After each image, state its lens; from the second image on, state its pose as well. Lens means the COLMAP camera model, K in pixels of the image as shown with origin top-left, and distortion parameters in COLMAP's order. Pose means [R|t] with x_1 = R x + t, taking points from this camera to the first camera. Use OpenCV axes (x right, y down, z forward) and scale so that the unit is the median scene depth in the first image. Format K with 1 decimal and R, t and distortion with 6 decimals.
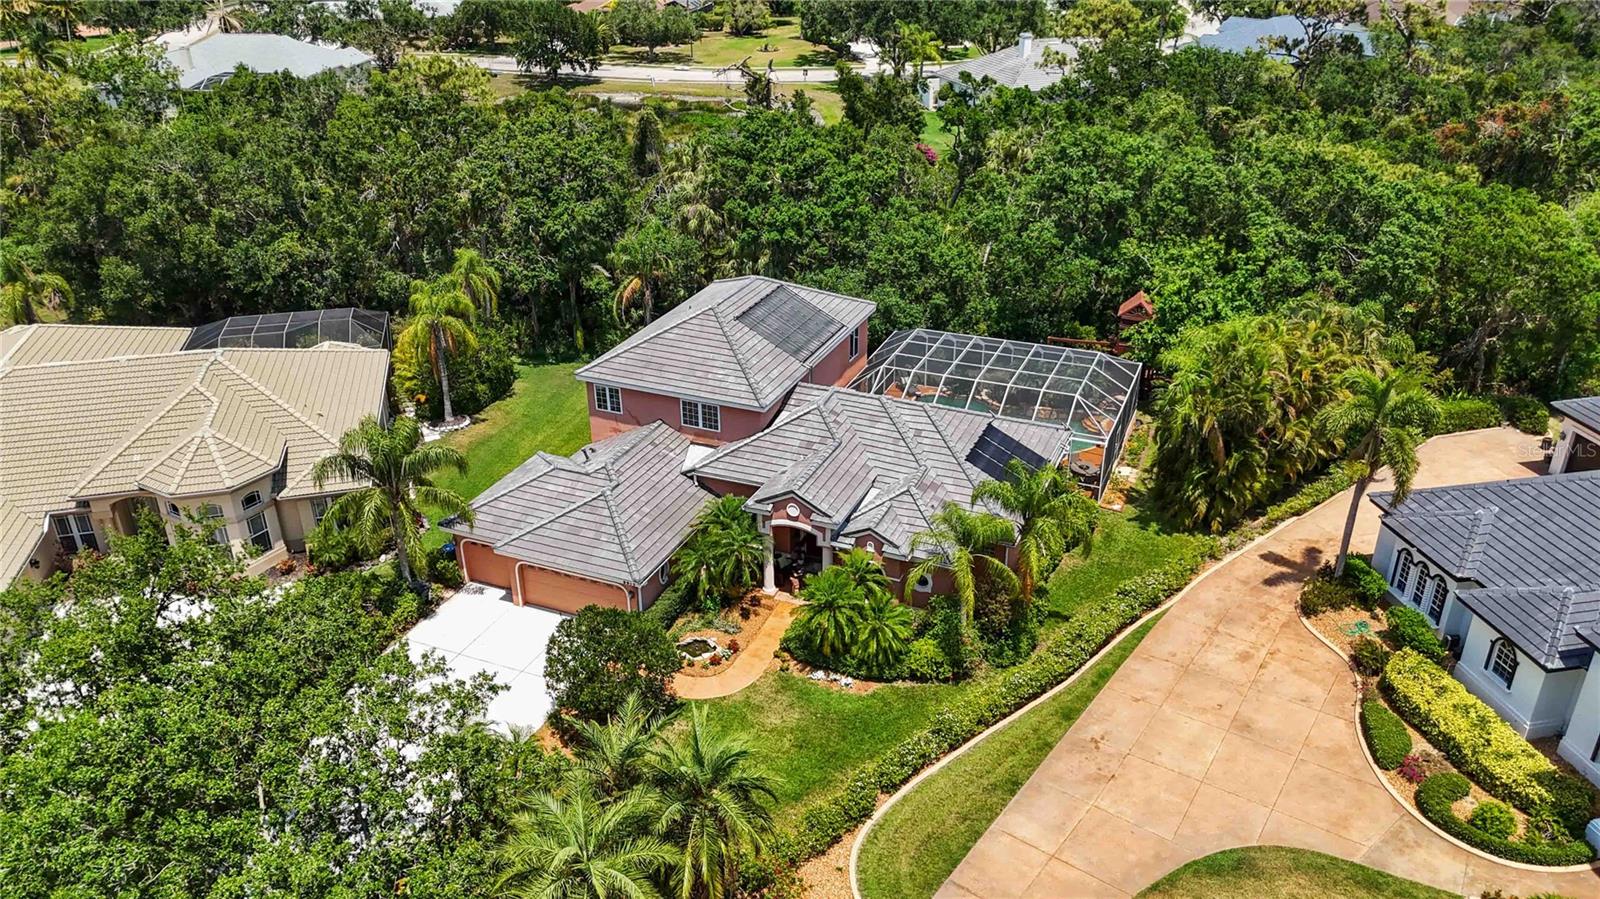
lens RADIAL K [[1180.4, 0, 800.5], [0, 1180.4, 446.7], [0, 0, 1]] dist [0.045847, -0.039676]
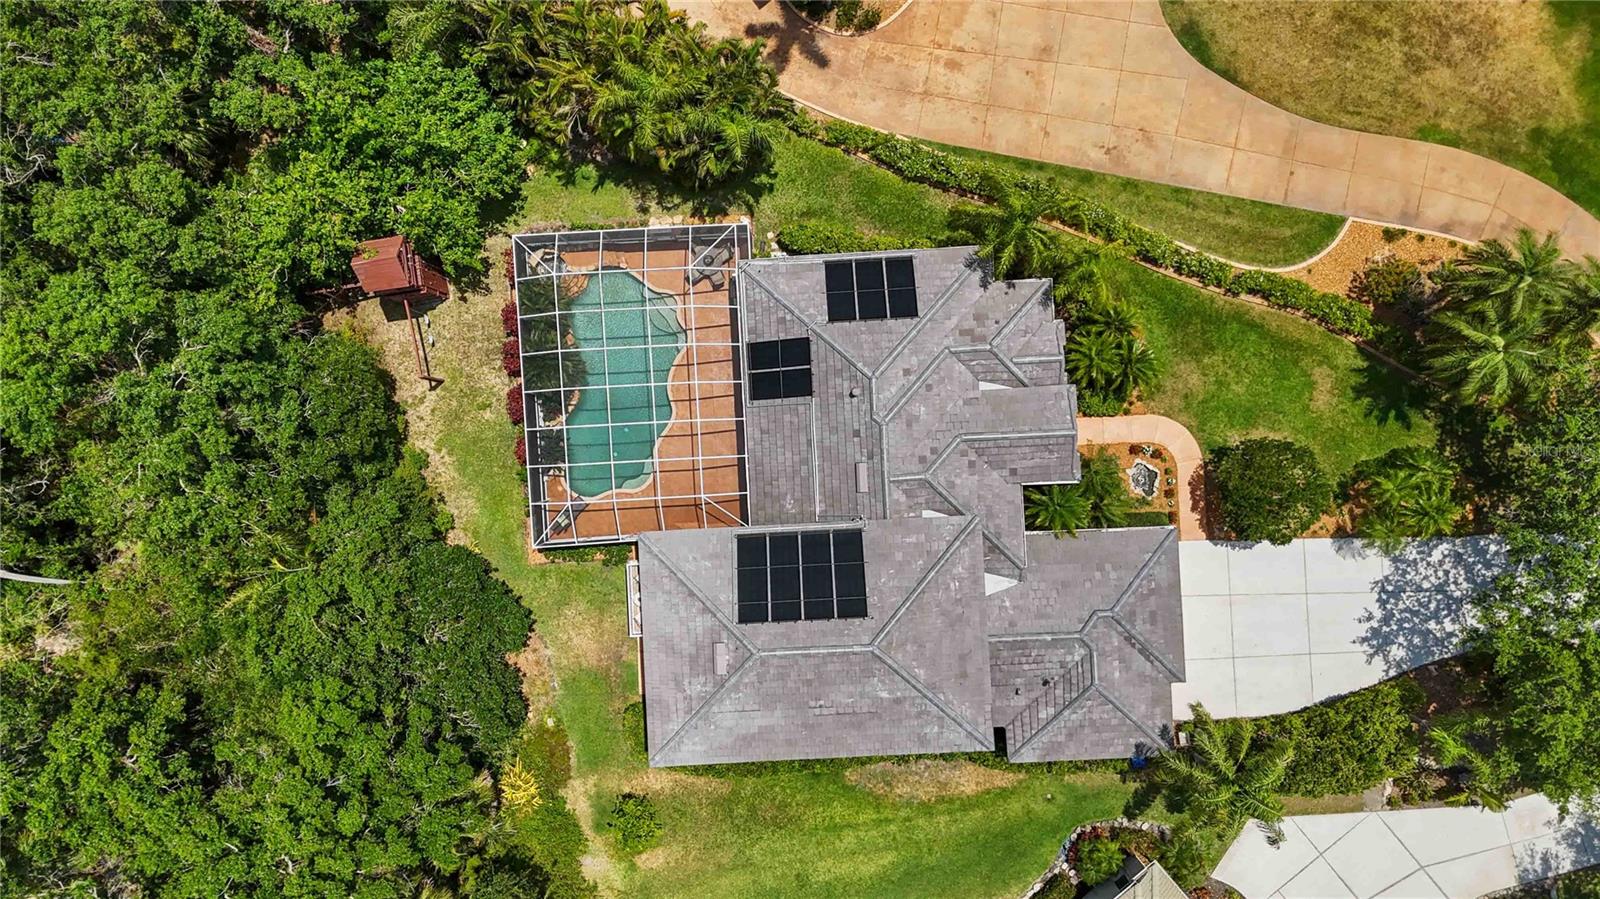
lens RADIAL K [[1180.4, 0, 800.5], [0, 1180.4, 446.7], [0, 0, 1]] dist [0.045847, -0.039676]
pose [[-0.441265, -0.897338, 0.008344, 0.074696], [0.419949, -0.198274, 0.885624, -0.914736], [-0.793050, 0.394299, 0.464327, 0.634063]]
